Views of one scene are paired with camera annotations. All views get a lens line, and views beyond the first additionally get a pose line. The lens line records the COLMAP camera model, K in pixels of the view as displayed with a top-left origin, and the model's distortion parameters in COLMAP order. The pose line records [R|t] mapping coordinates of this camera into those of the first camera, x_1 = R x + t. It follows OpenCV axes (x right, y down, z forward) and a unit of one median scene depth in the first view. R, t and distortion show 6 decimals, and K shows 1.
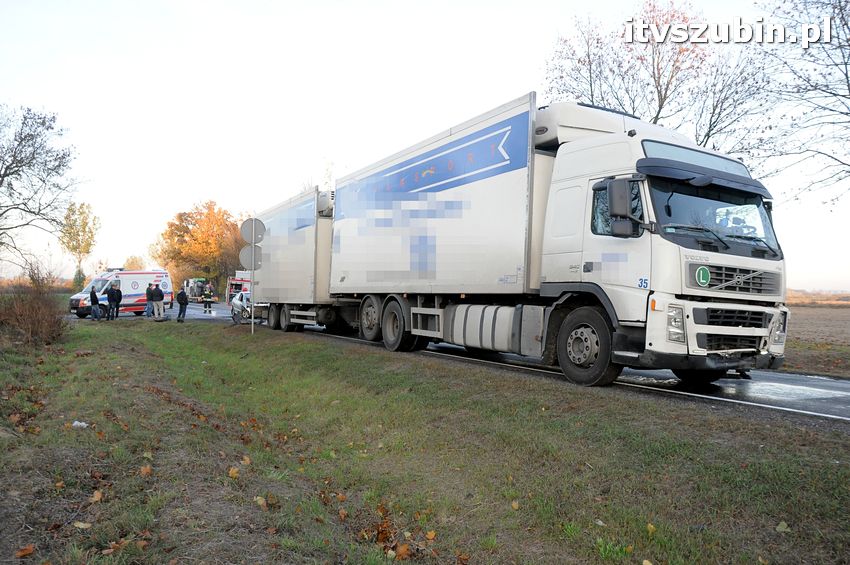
lens RADIAL K [[673.8, 0, 420.3], [0, 673.8, 282.6], [0, 0, 1]] dist [-0.138385, 0.098022]
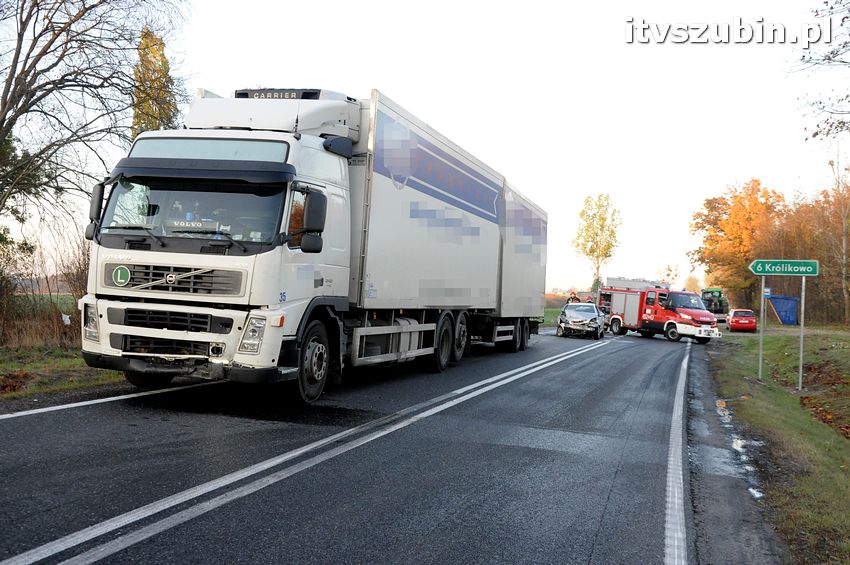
lens RADIAL K [[960.3, 0, 423.2], [0, 960.3, 283.2], [0, 0, 1]] dist [-0.115492, 0.000000]
pose [[0.717565, -0.011752, -0.696392, 1.636885], [0.002828, 0.999899, -0.013960, 0.020960], [0.696486, 0.008047, 0.717526, 0.272929]]
